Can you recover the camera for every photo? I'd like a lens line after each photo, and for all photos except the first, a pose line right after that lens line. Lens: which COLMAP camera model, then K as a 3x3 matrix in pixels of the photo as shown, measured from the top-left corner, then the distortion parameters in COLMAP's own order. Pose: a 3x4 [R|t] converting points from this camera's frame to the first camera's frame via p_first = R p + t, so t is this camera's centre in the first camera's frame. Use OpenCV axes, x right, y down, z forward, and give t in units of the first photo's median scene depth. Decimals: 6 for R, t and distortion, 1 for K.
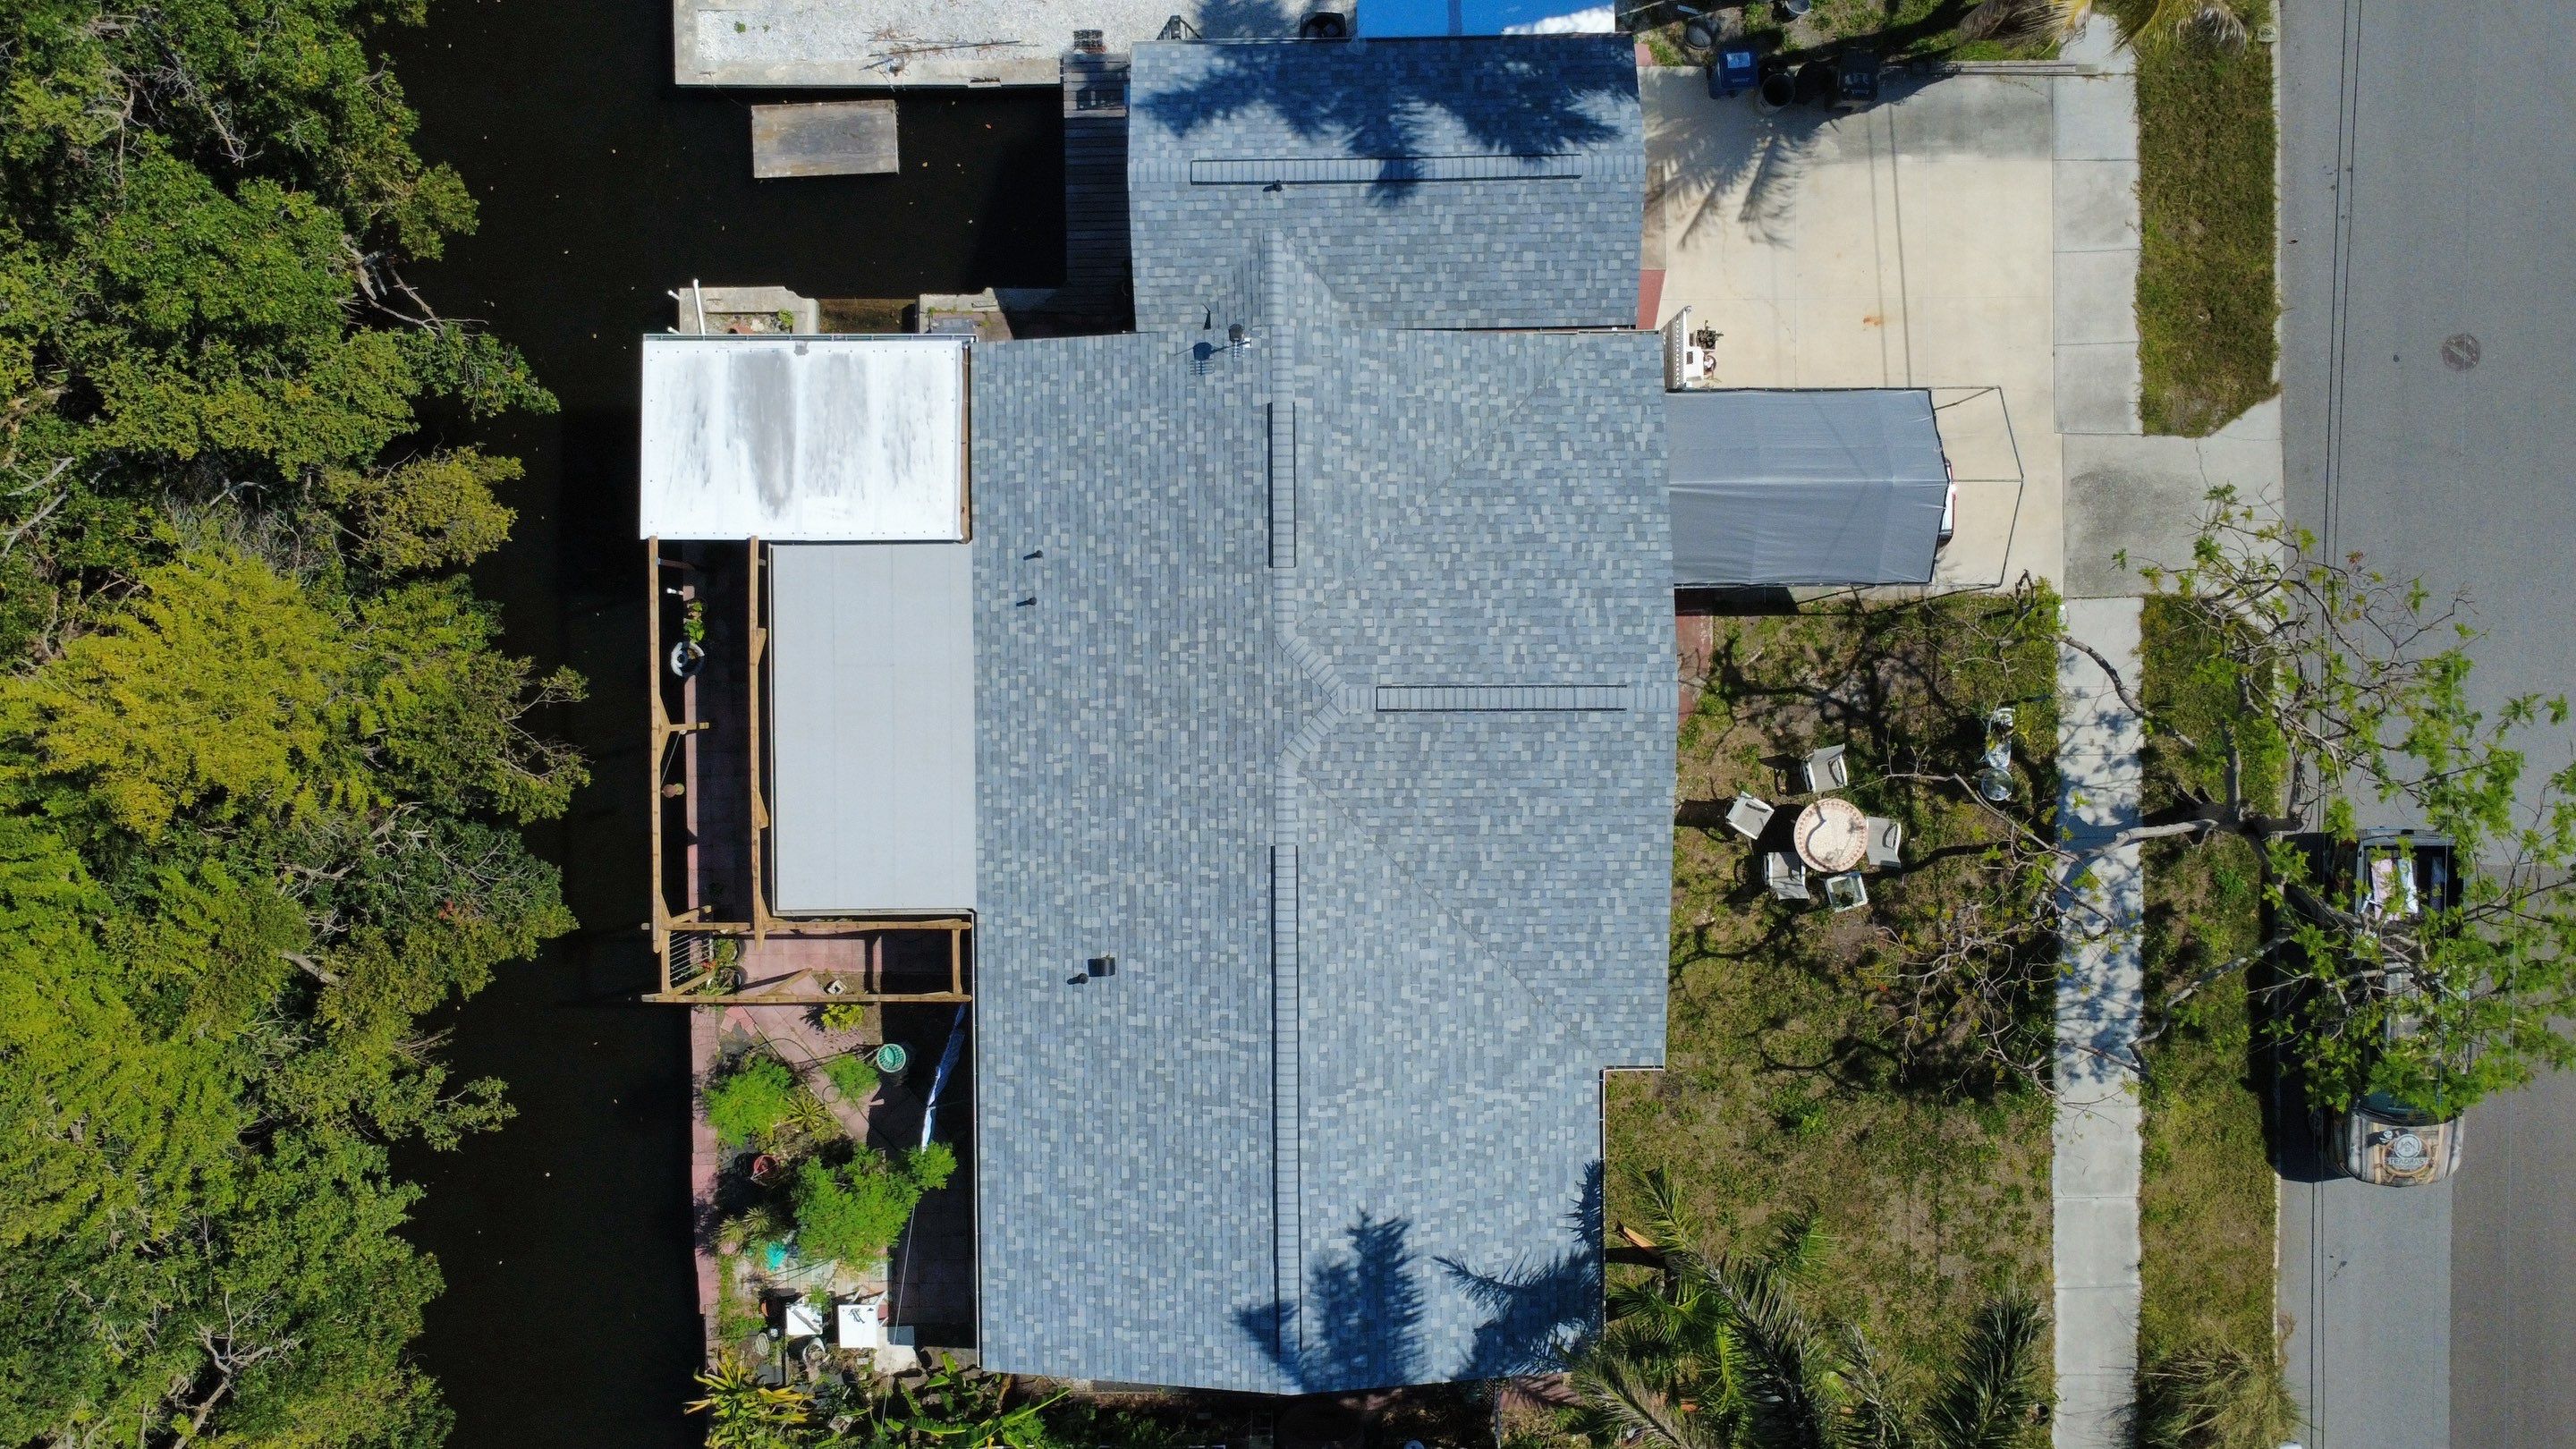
lens RADIAL K [[1885.7, 0, 1284.0], [0, 1885.7, 720.8], [0, 0, 1]] dist [-0.005363, -0.000619]
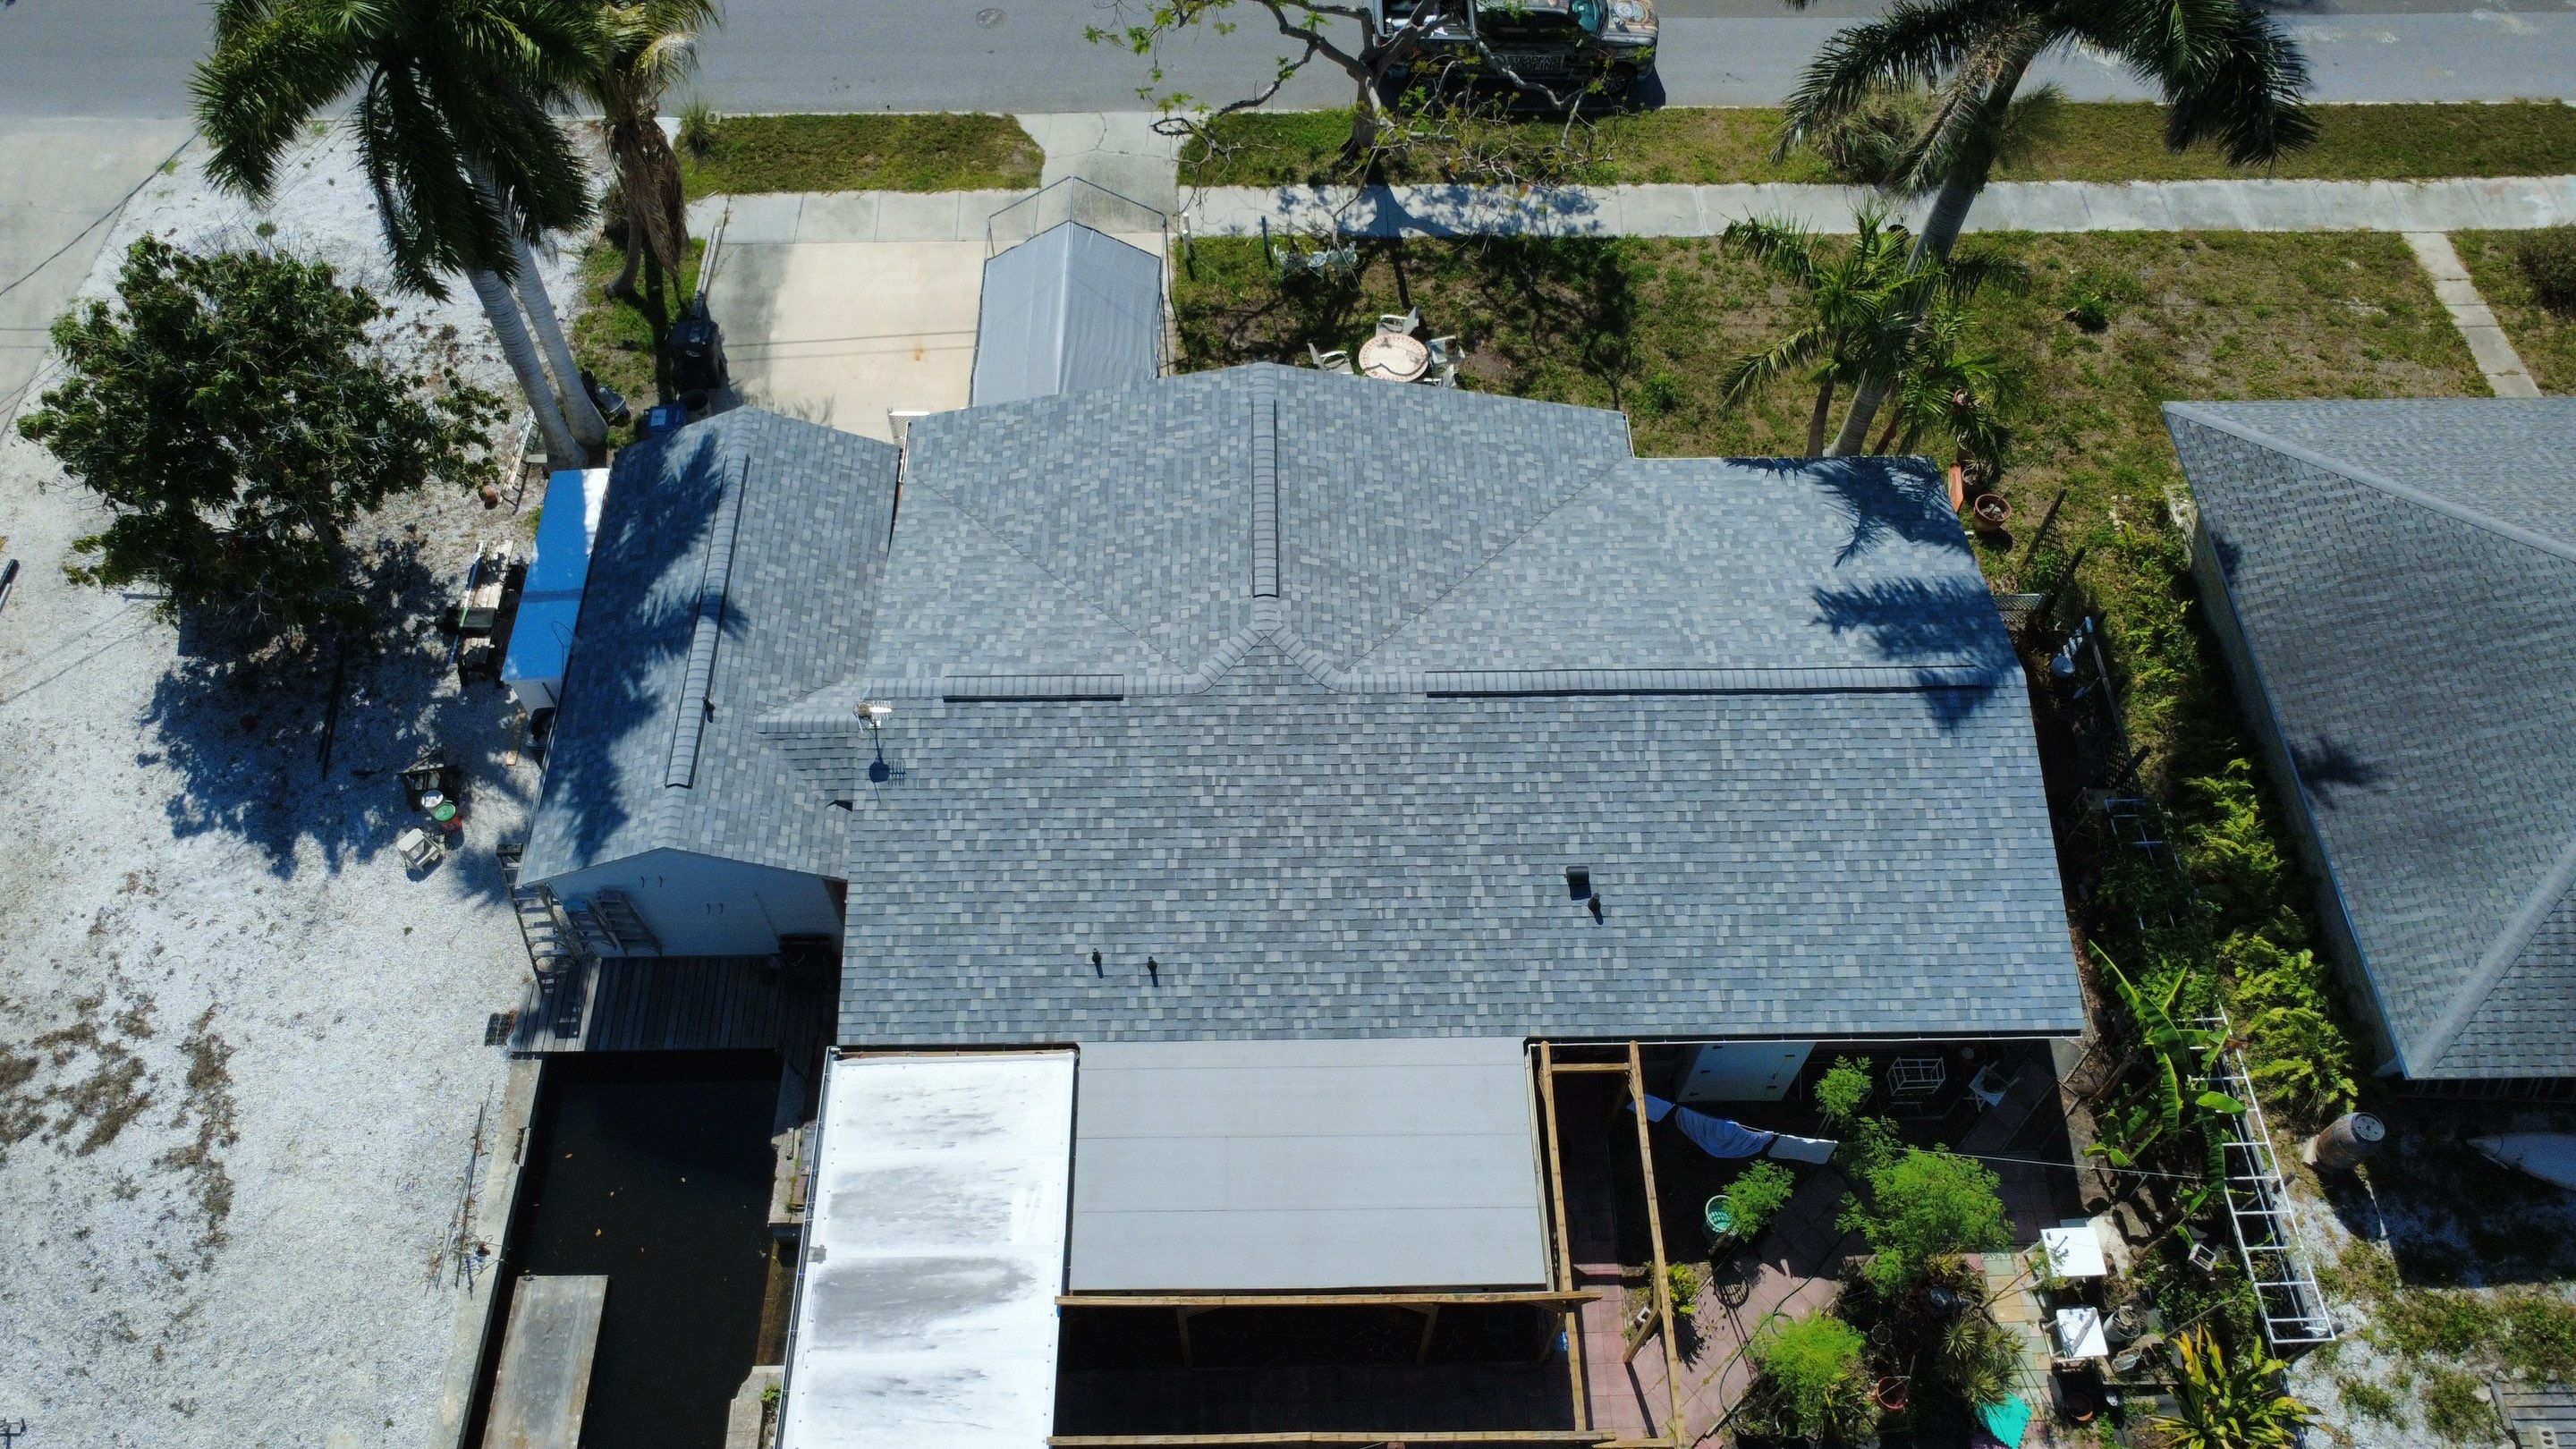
lens RADIAL K [[1876.3, 0, 1283.6], [0, 1876.3, 720.1], [0, 0, 1]] dist [-0.001897, 0.004647]
pose [[-0.008597, -0.829918, 0.557820, -0.505814], [0.999827, -0.016339, -0.008899, 0.004578], [0.016499, 0.557647, 0.829914, 0.241387]]
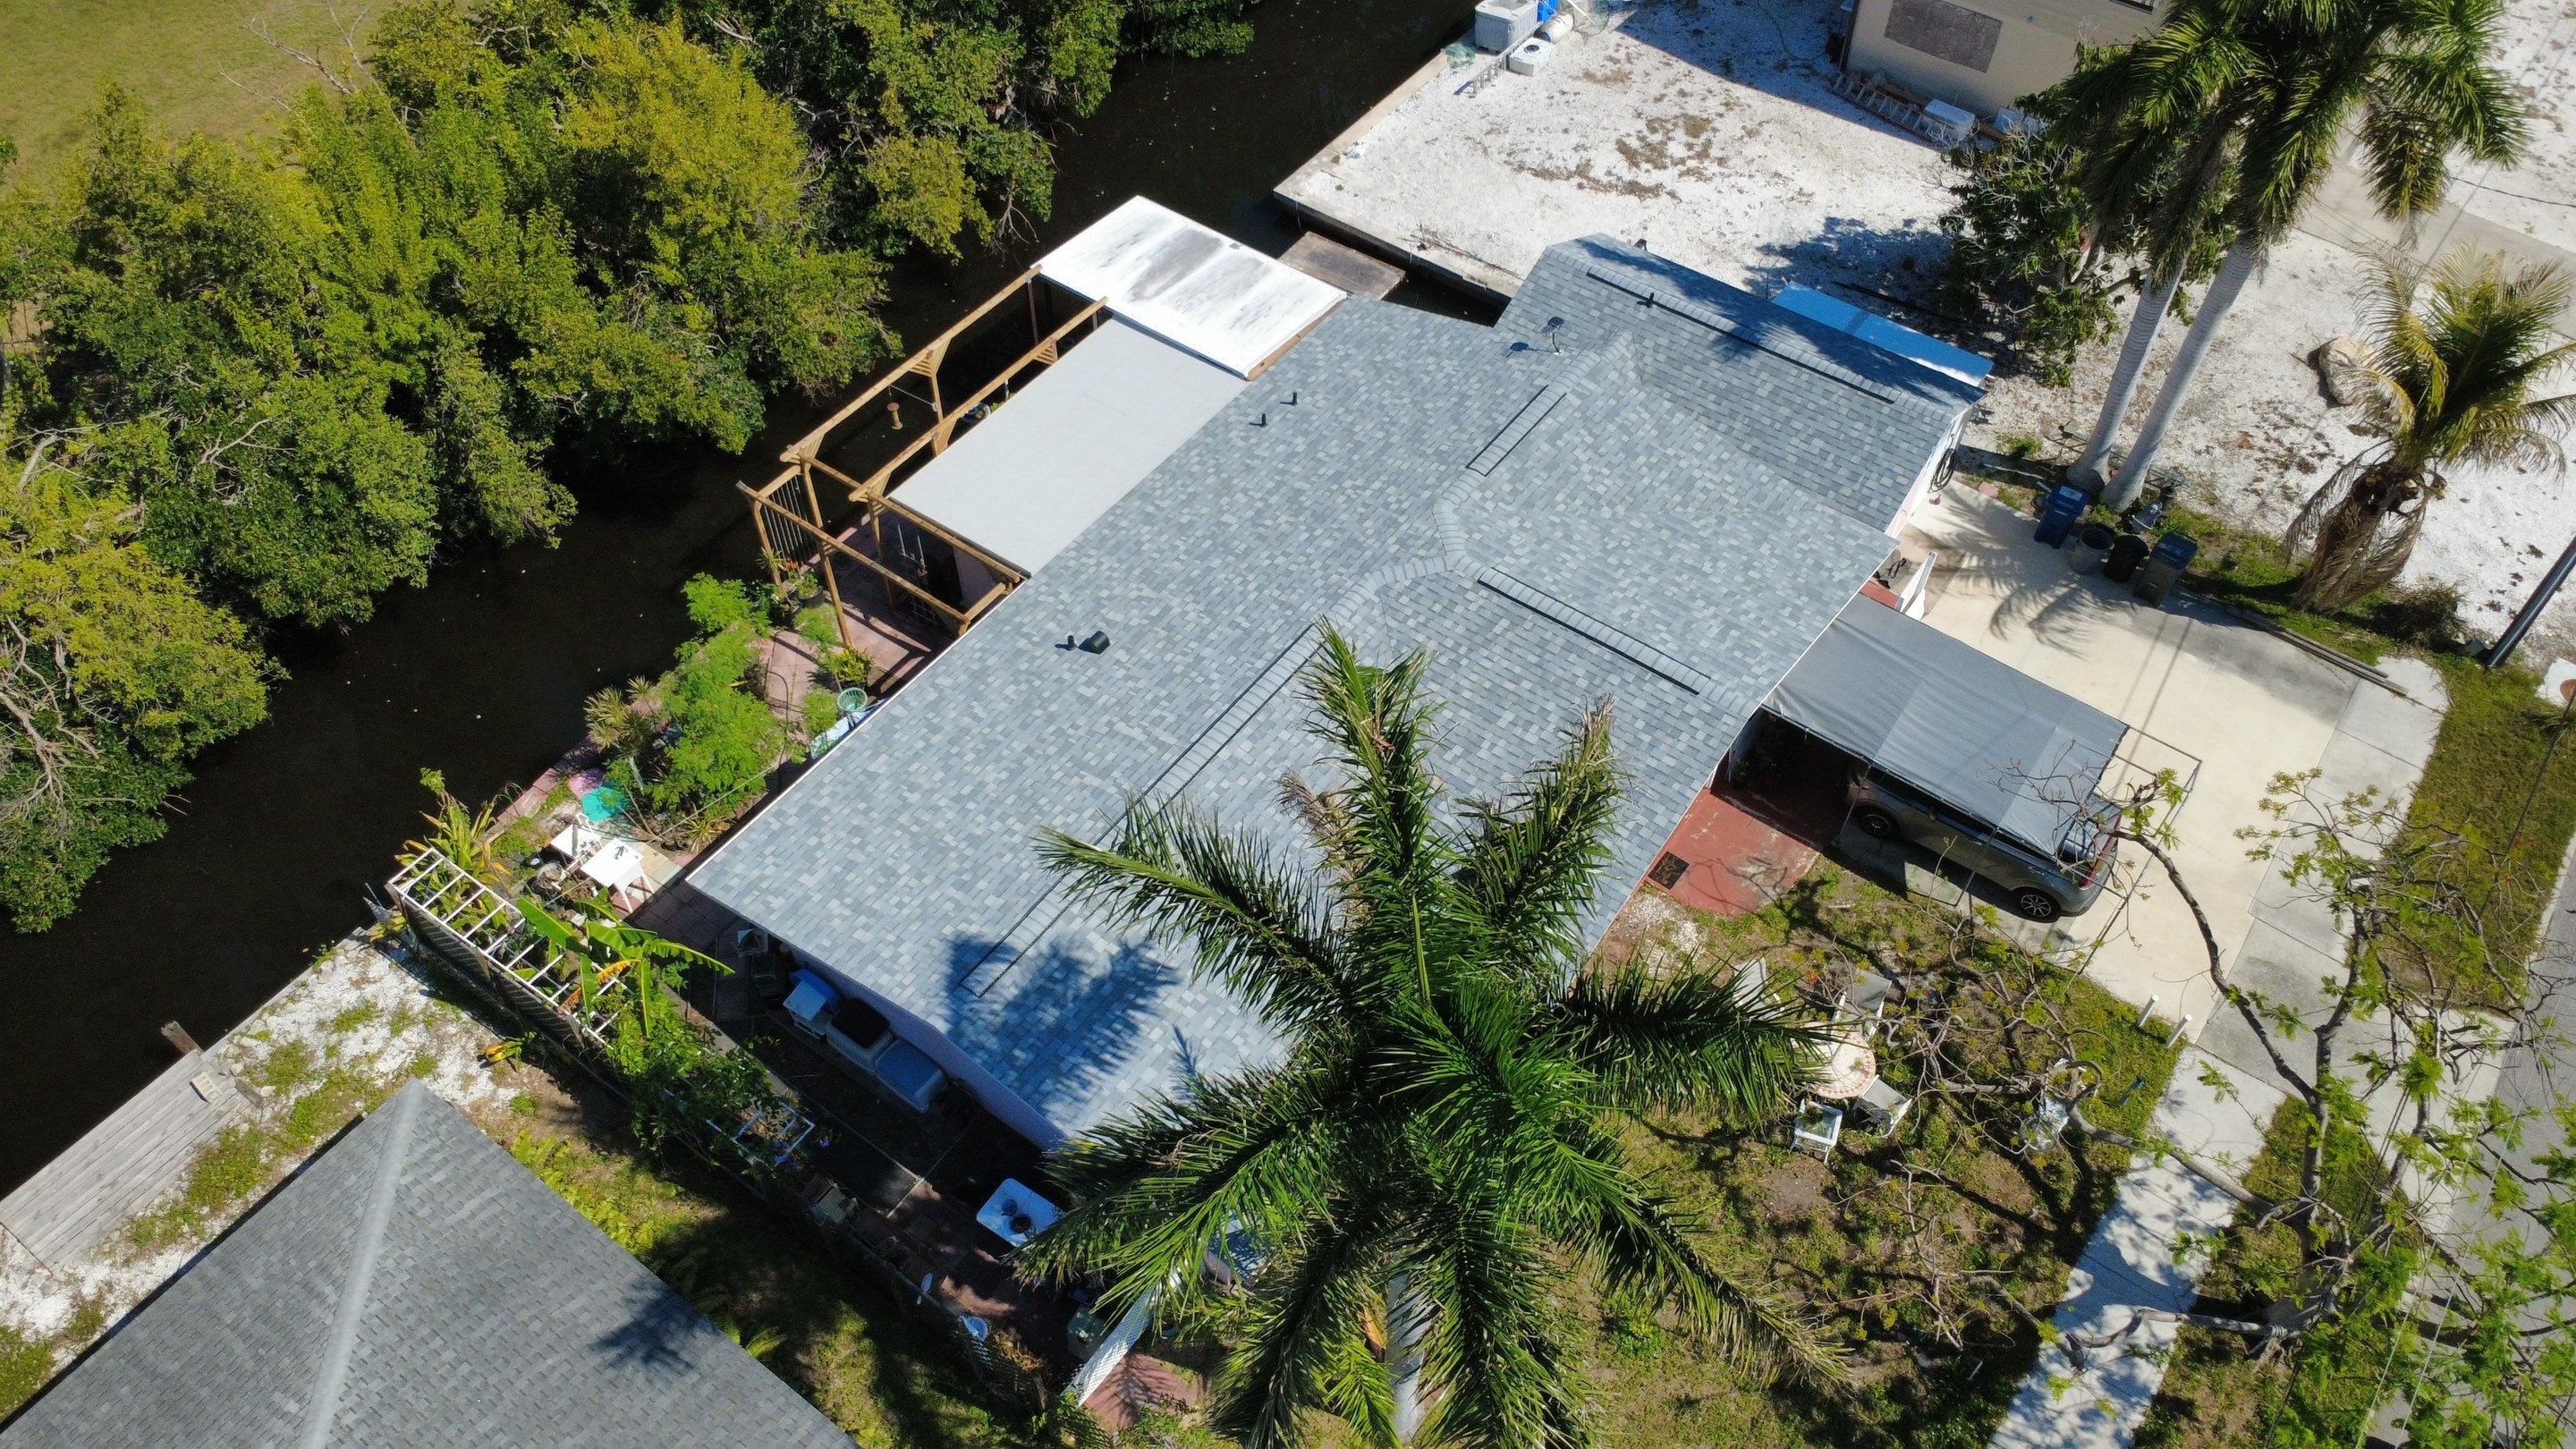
lens RADIAL K [[1876.3, 0, 1283.6], [0, 1876.3, 720.1], [0, 0, 1]] dist [-0.001897, 0.004647]
pose [[0.800725, 0.474579, -0.365533, 0.350383], [-0.598320, 0.603870, -0.526644, 0.598513], [-0.029200, 0.640403, 0.767484, 0.273904]]
